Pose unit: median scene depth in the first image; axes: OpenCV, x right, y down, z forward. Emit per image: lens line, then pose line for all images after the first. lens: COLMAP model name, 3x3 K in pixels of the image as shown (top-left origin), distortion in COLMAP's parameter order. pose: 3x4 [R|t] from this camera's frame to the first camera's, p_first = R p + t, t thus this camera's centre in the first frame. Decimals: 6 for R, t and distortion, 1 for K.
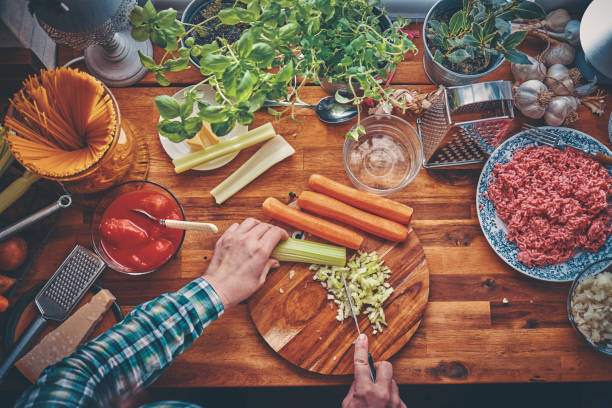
lens RADIAL K [[751.3, 0, 306.0], [0, 751.3, 204.0], [0, 0, 1]] dist [0.009853, 0.008439]
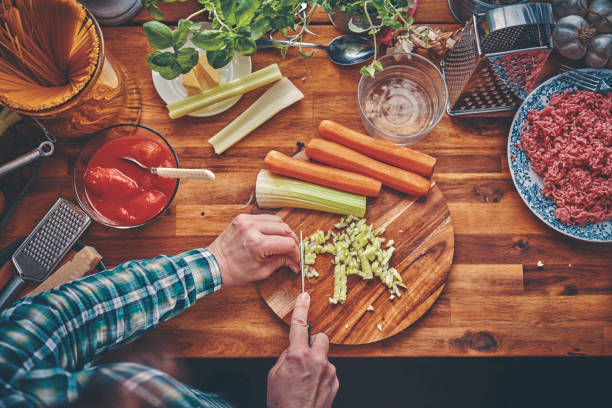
lens RADIAL K [[751.3, 0, 306.0], [0, 751.3, 204.0], [0, 0, 1]] dist [0.009853, 0.008439]
pose [[0.999745, 0.005714, -0.021853, 0.008653], [-0.005859, 0.999961, -0.006548, 0.066015], [0.021815, 0.006674, 0.999740, 0.109850]]
